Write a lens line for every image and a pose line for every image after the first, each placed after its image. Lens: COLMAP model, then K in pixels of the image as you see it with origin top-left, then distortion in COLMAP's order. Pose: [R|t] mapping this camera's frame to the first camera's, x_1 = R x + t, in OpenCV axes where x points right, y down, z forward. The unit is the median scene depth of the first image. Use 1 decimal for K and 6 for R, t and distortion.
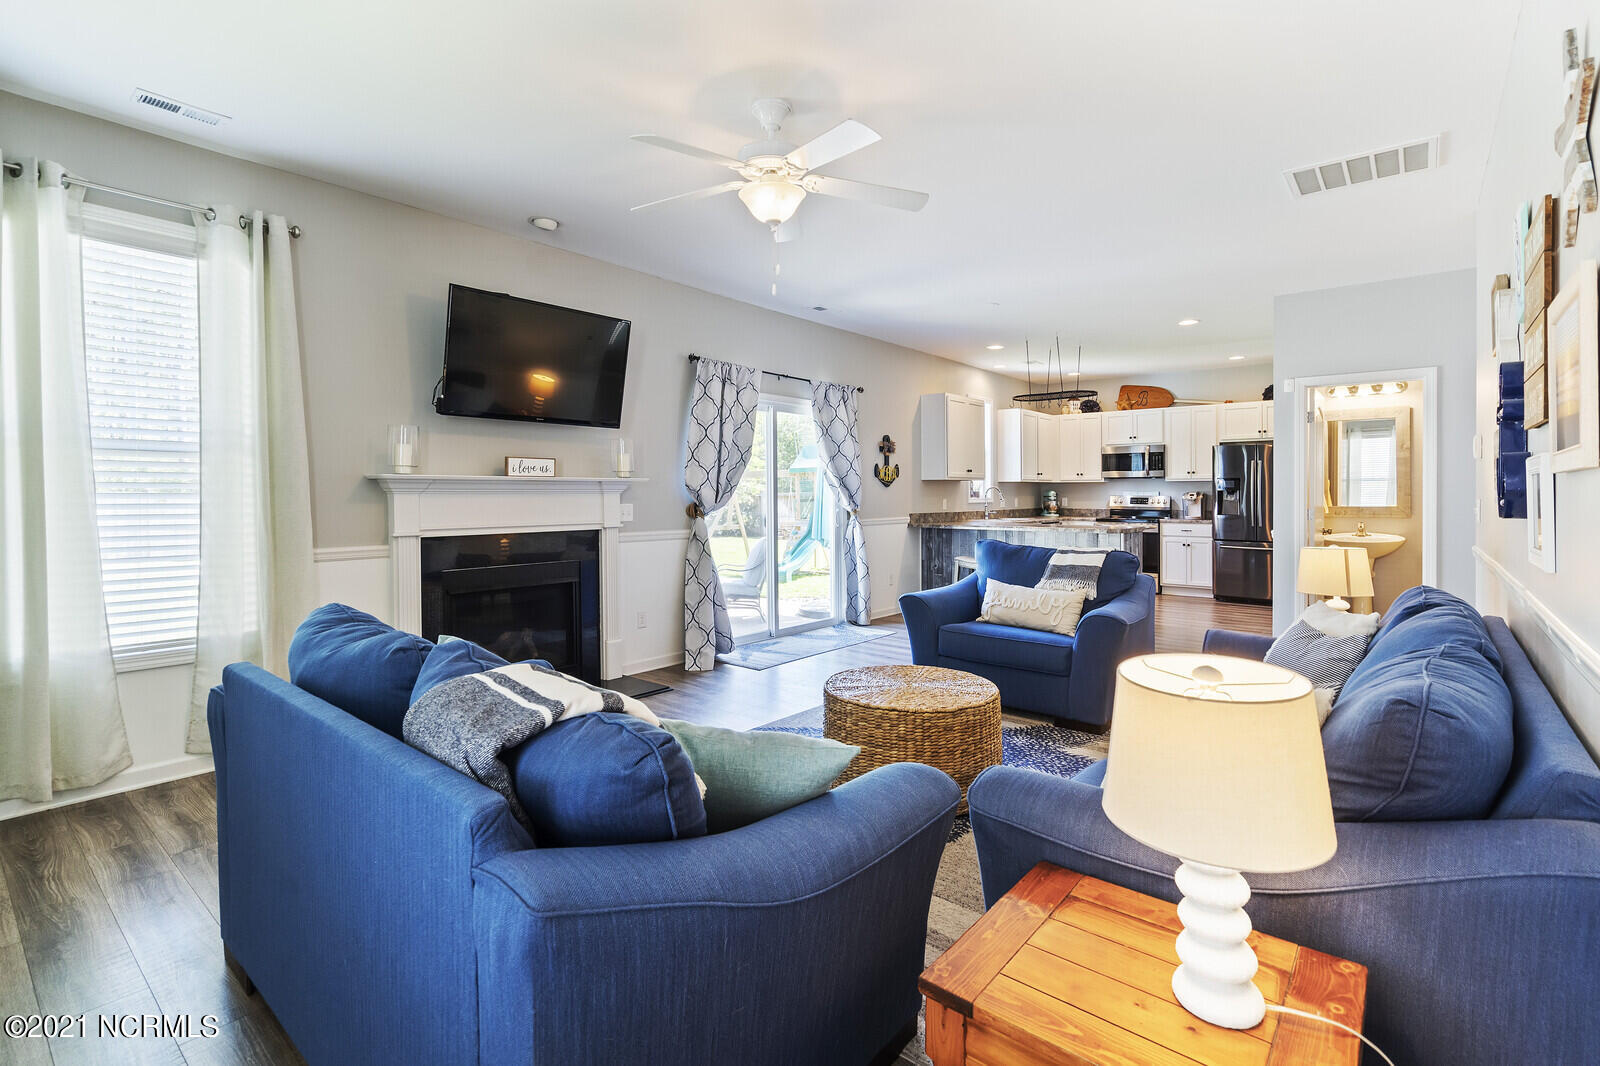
lens RADIAL K [[752.4, 0, 803.1], [0, 752.4, 489.1], [0, 0, 1]] dist [-0.049633, -0.000013]
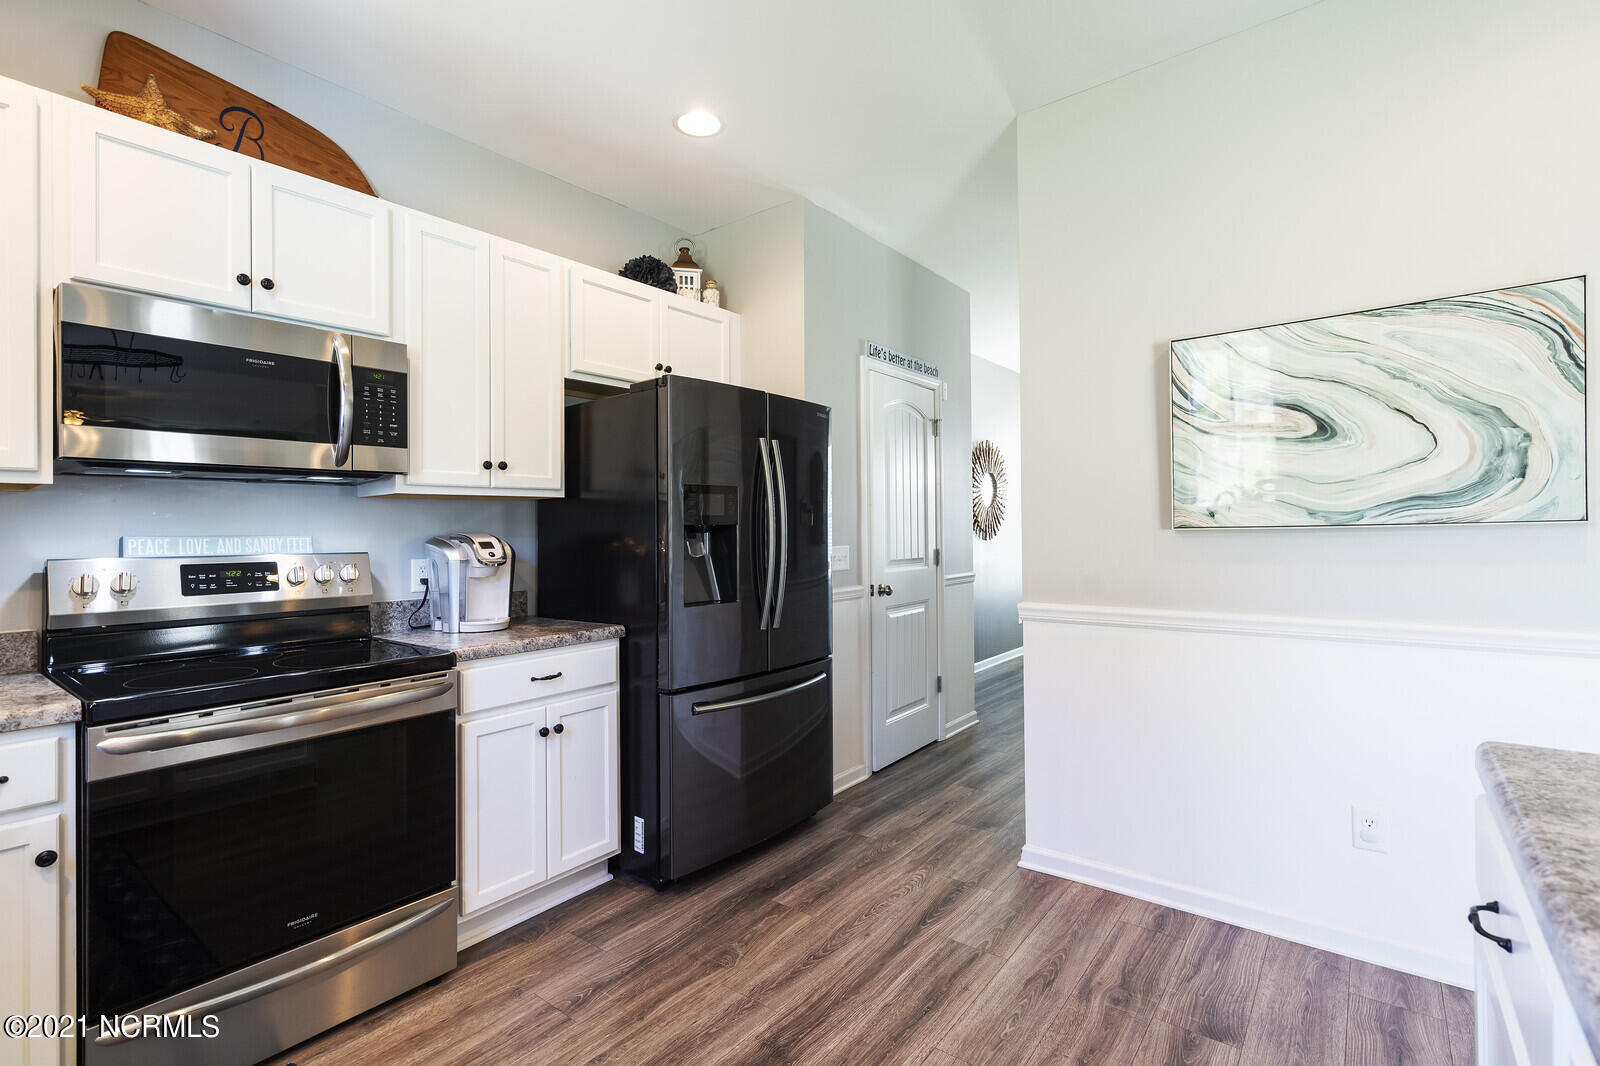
lens RADIAL K [[748.7, 0, 792.0], [0, 748.7, 528.6], [0, 0, 1]] dist [0.000077, -0.000402]
pose [[-0.033013, 0.003639, 0.999448, 0.226459], [0.011143, 0.999933, -0.003273, 0.003647], [-0.999393, 0.011029, -0.033051, 0.854671]]
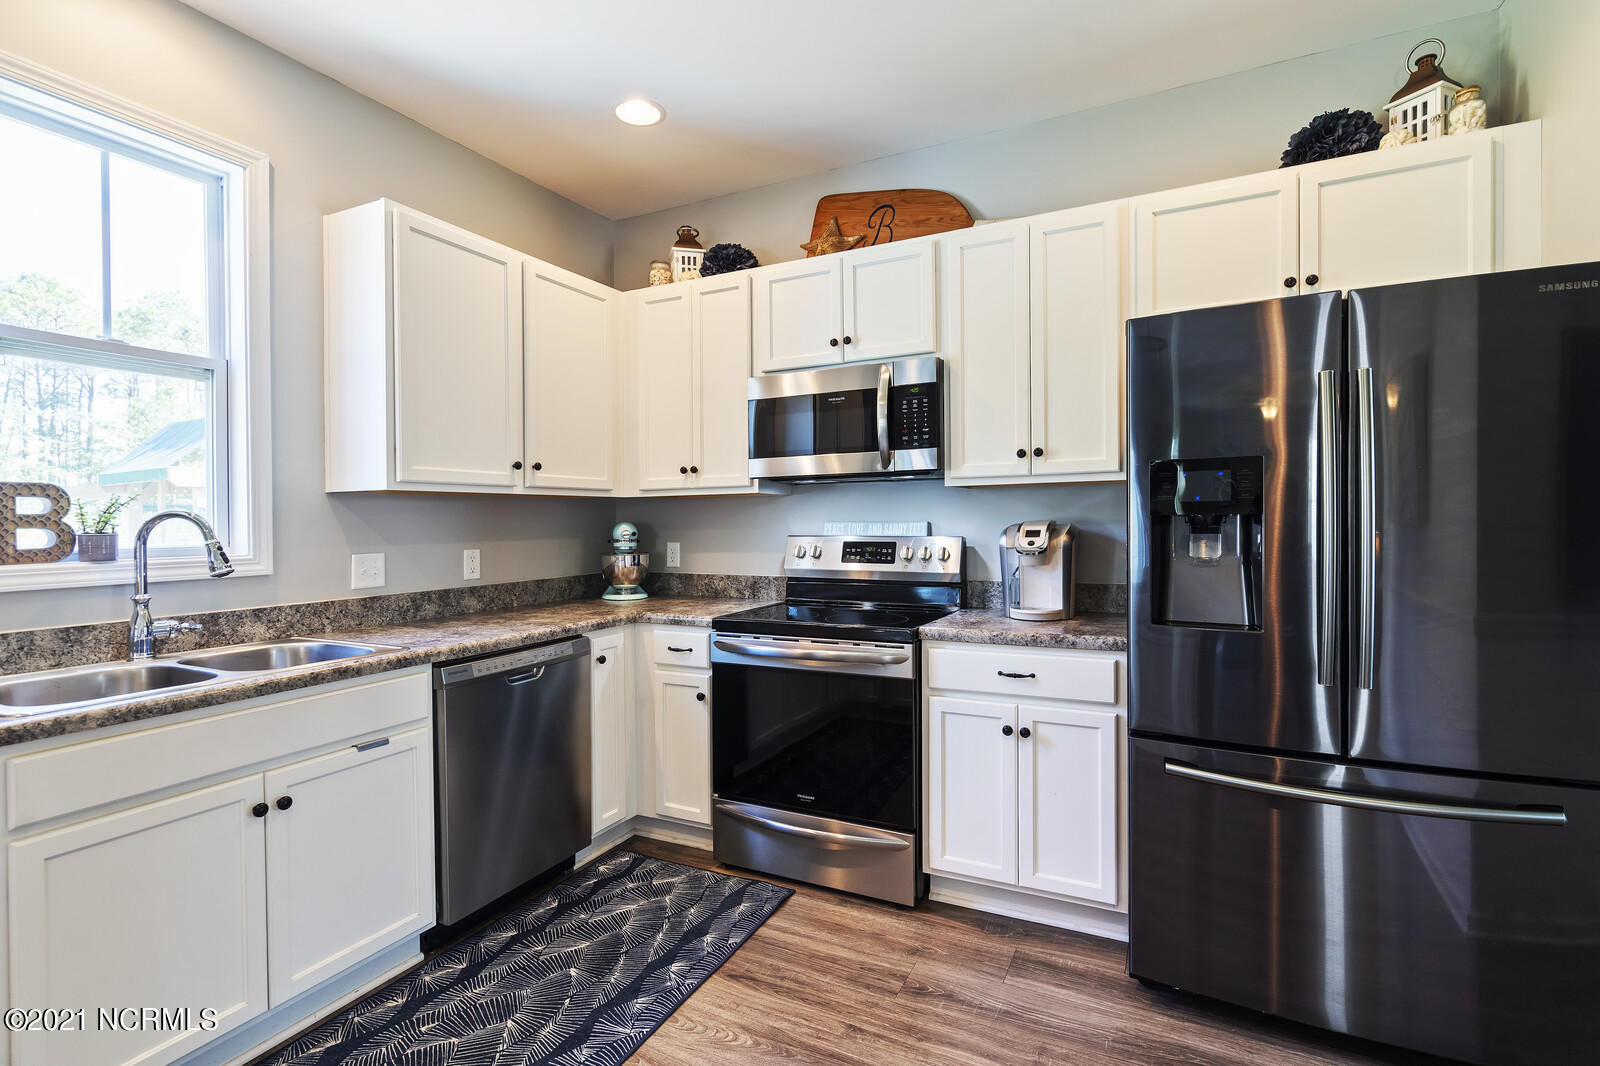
lens RADIAL K [[778.0, 0, 793.6], [0, 778.0, 518.8], [0, 0, 1]] dist [-0.001114, 0.000222]
pose [[0.976585, -0.013581, 0.214704, 0.357560], [0.012866, 0.999906, 0.004729, -0.000156], [-0.214748, -0.001856, 0.976668, 0.702639]]
